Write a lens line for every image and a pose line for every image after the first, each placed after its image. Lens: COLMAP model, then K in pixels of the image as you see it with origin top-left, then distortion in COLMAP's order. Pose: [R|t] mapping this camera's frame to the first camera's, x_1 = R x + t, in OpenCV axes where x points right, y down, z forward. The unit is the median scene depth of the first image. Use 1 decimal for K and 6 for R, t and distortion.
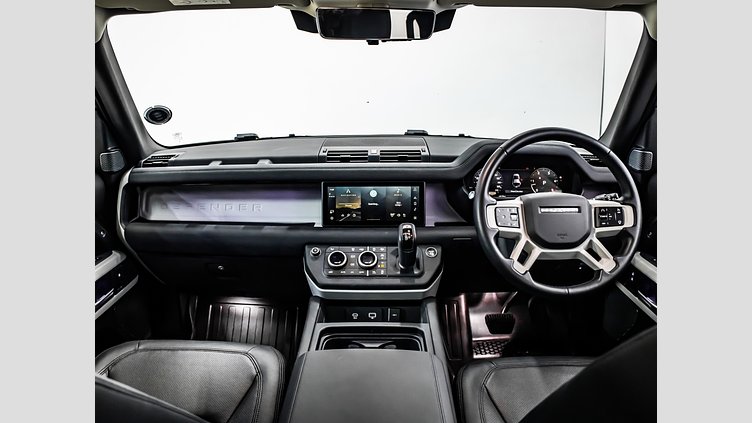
lens RADIAL K [[514.9, 0, 376.0], [0, 514.9, 211.5], [0, 0, 1]] dist [-0.155105, 0.000281]
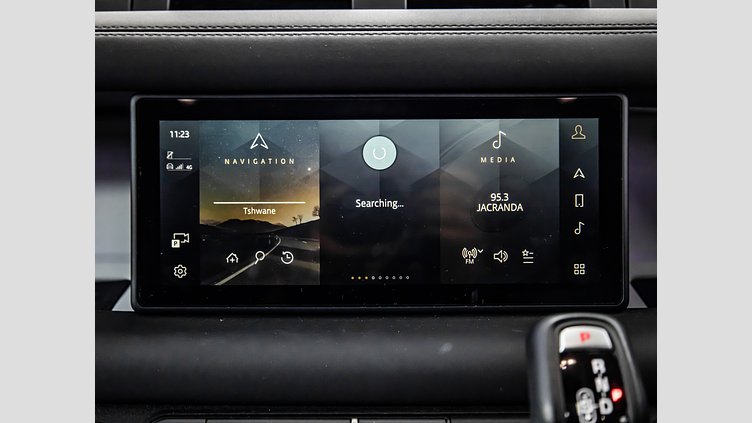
lens RADIAL K [[872.5, 0, 376.0], [0, 872.5, 211.5], [0, 0, 1]] dist [-0.006745, -0.006827]
pose [[0.999507, -0.001129, 0.031374, -0.018501], [0.000744, 0.999924, 0.012282, -0.016336], [-0.031386, -0.012252, 0.999432, 0.679618]]
